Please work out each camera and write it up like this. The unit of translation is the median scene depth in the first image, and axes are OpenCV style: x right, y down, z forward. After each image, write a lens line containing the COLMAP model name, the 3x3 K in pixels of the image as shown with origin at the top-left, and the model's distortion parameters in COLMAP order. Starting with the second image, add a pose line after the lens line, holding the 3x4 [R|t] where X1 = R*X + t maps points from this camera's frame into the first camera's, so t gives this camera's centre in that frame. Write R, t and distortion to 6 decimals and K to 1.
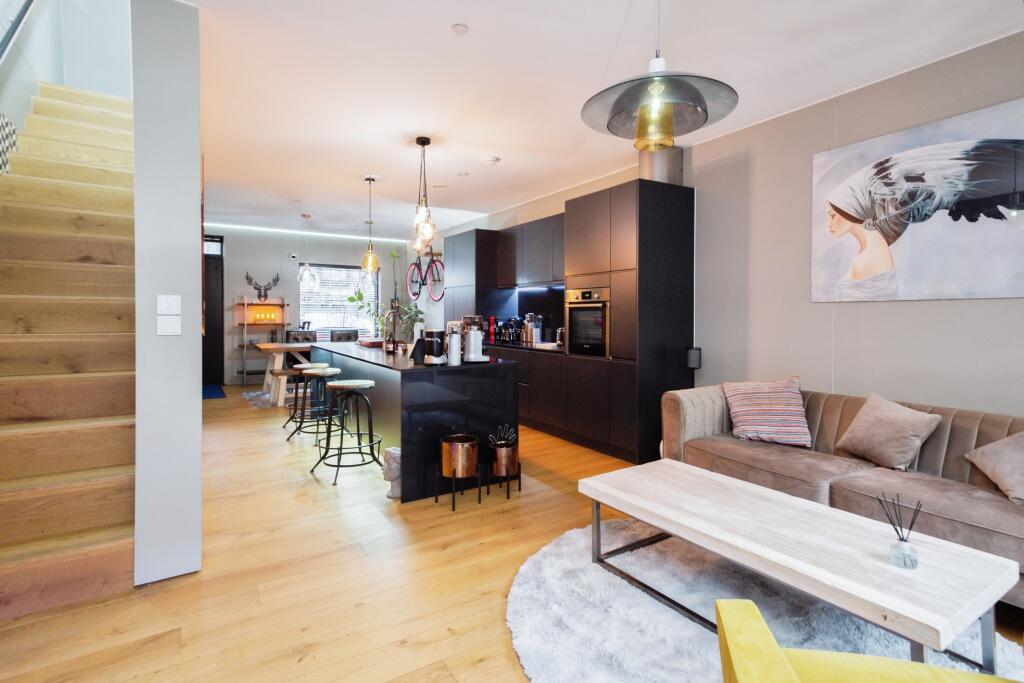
lens RADIAL K [[508.1, 0, 513.3], [0, 508.1, 311.7], [0, 0, 1]] dist [0.005977, 0.000112]
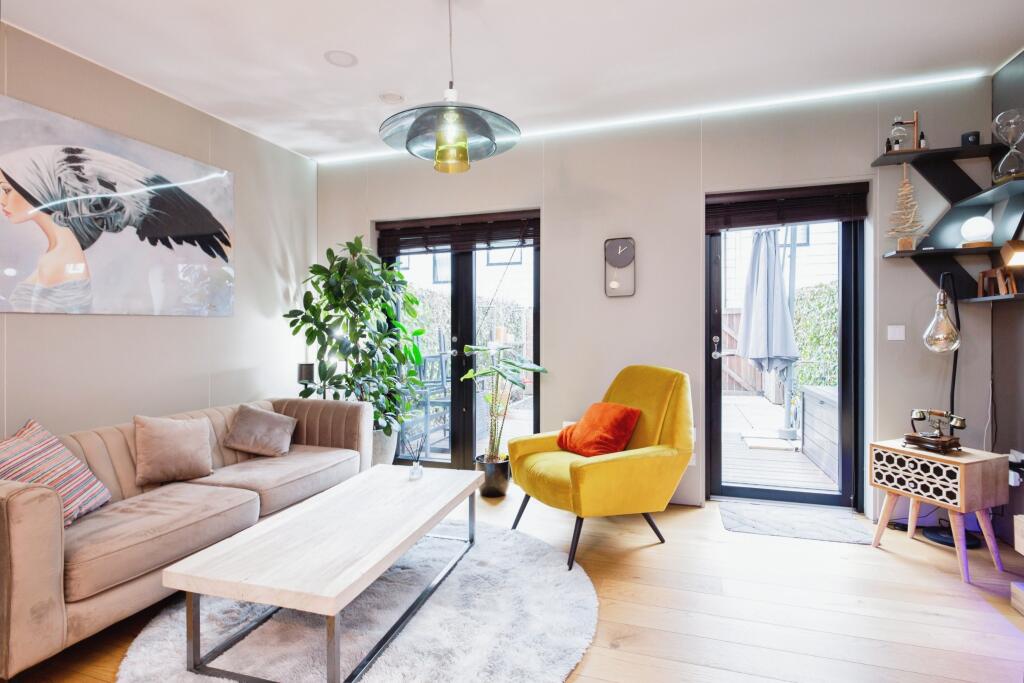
lens RADIAL K [[506.9, 0, 509.8], [0, 506.9, 330.3], [0, 0, 1]] dist [0.000587, 0.000136]
pose [[-0.627944, 0.001480, 0.778257, -0.395018], [0.001456, 0.999999, -0.000727, 0.008135], [-0.778257, 0.000677, -0.627945, 0.992289]]
